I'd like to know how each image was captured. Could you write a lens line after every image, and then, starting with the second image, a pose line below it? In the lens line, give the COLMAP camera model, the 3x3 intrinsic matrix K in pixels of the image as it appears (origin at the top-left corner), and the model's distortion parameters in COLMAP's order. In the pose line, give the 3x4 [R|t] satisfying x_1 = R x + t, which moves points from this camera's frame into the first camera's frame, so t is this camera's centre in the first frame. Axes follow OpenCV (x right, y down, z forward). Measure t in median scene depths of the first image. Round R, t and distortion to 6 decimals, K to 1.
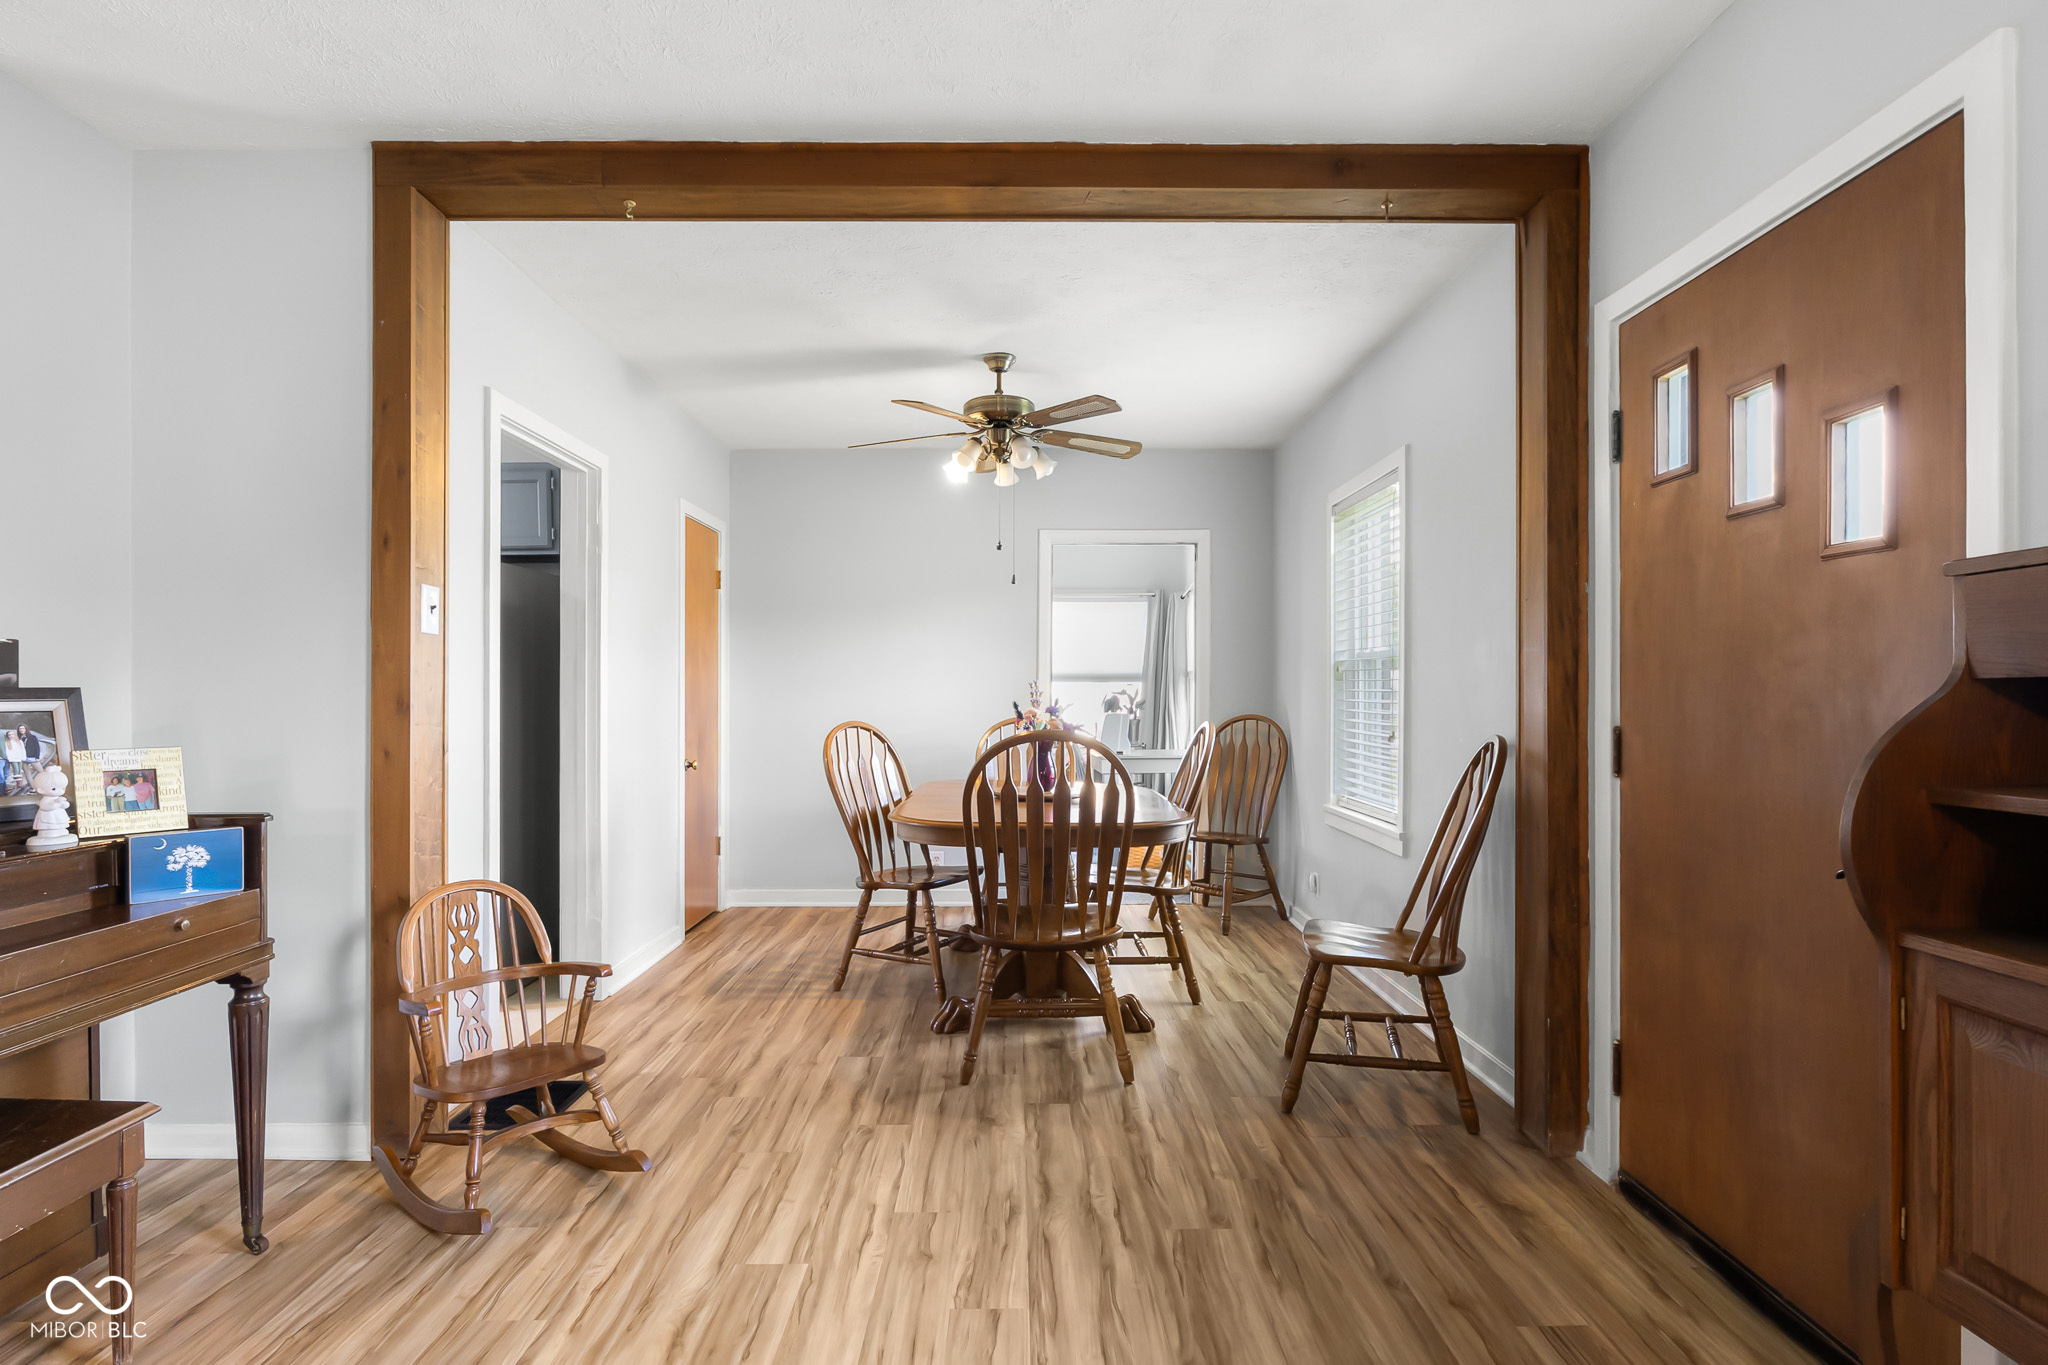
lens RADIAL K [[1046.2, 0, 1023.5], [0, 1046.2, 700.4], [0, 0, 1]] dist [-0.002777, -0.000069]
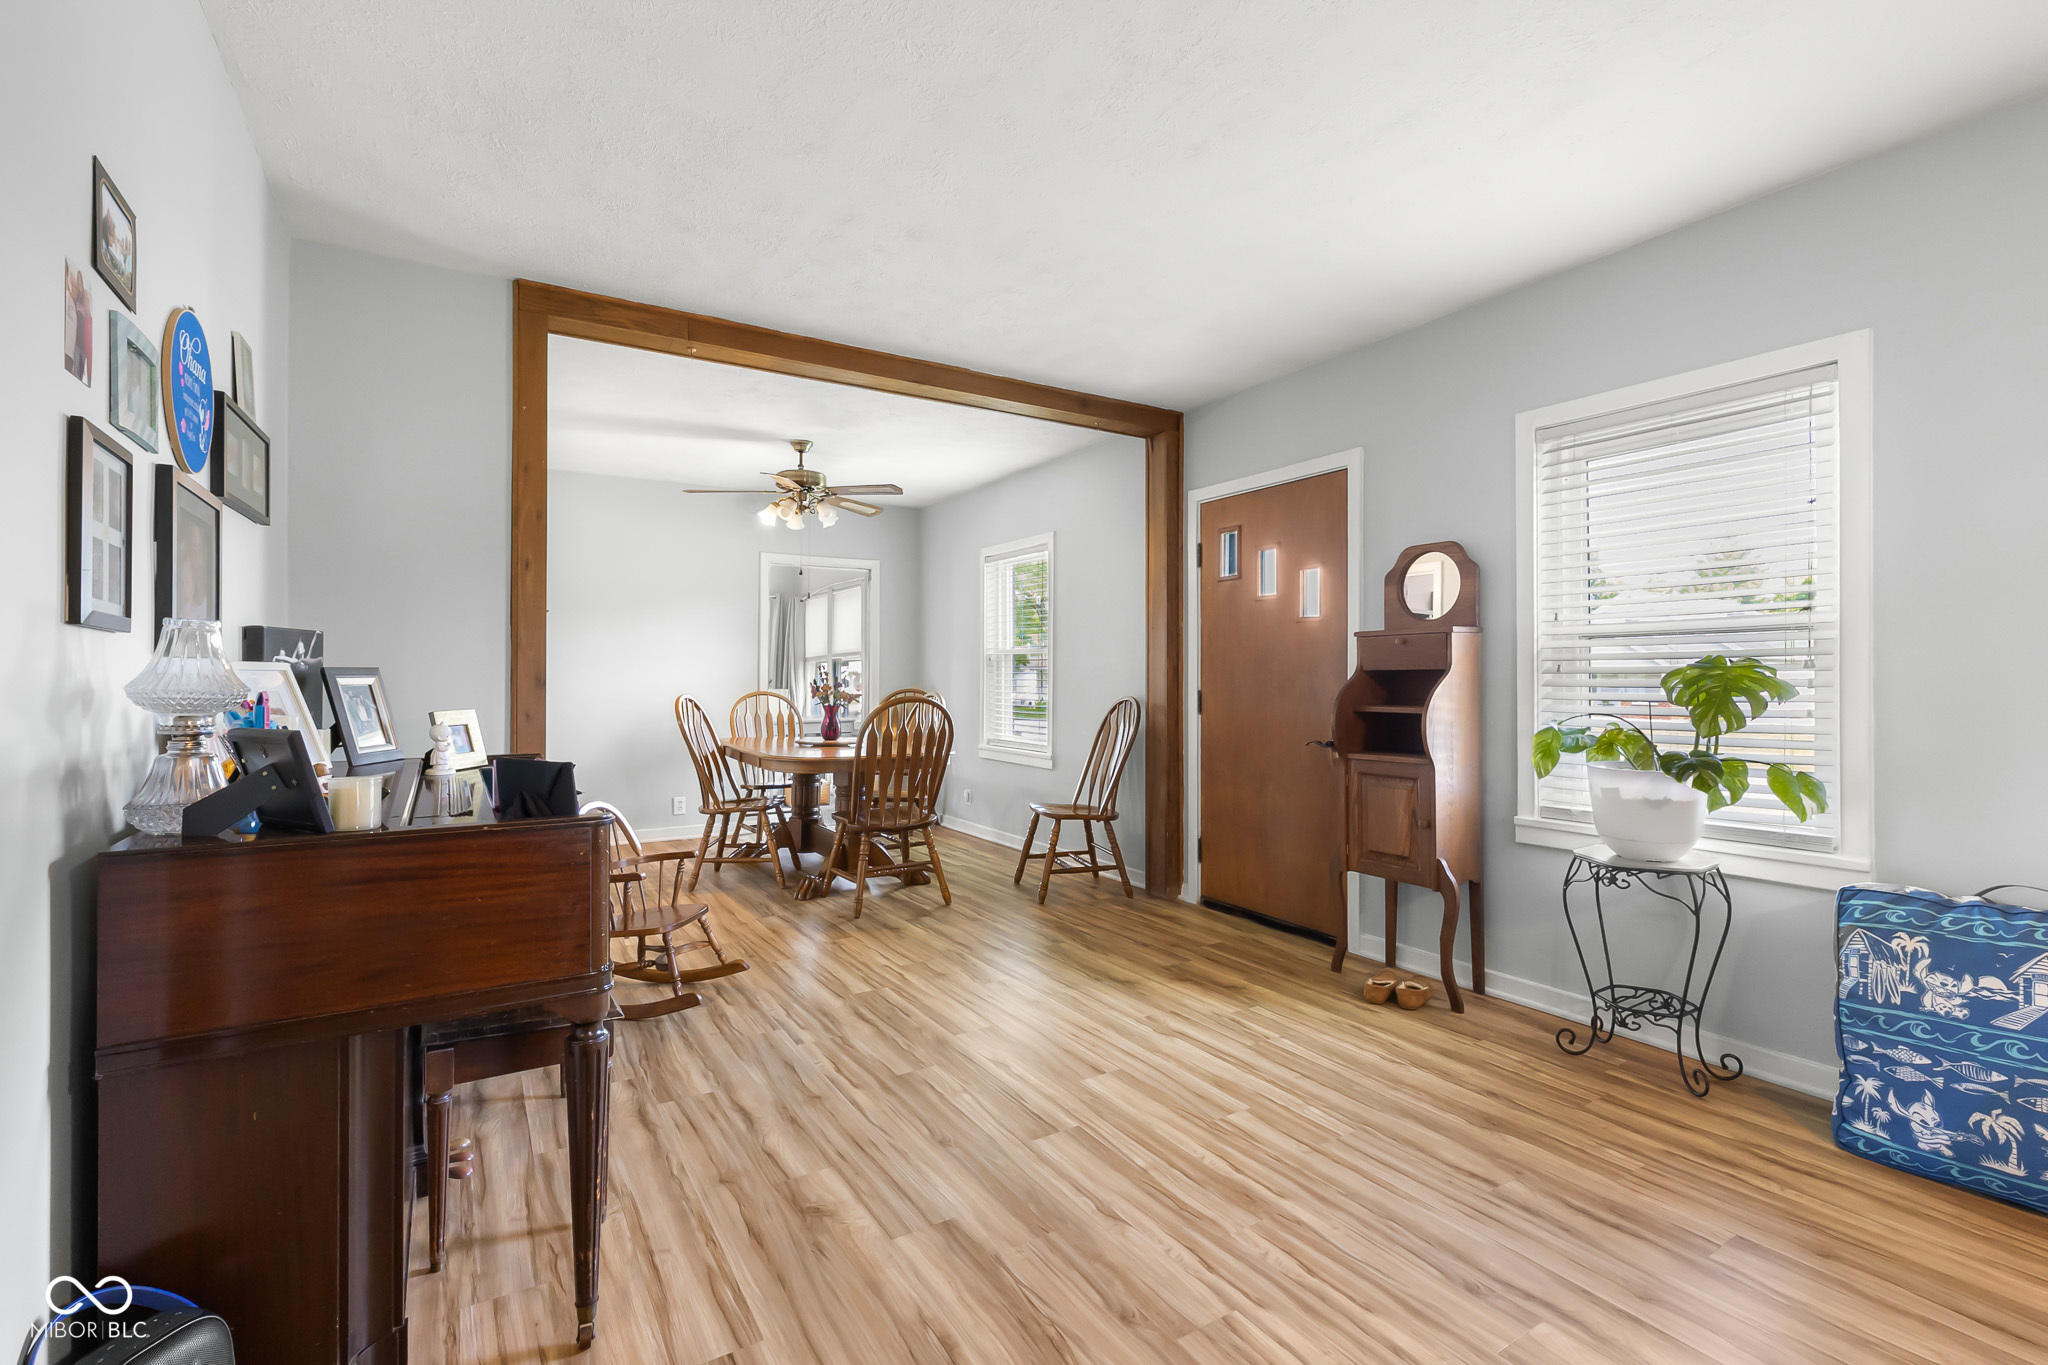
lens RADIAL K [[915.2, 0, 1025.2], [0, 915.2, 681.3], [0, 0, 1]] dist [-0.002111, 0.000701]
pose [[0.854639, -0.001209, 0.519221, -0.680510], [0.001400, 0.999999, 0.000024, 0.005393], [-0.519220, 0.000706, 0.854640, -0.401299]]
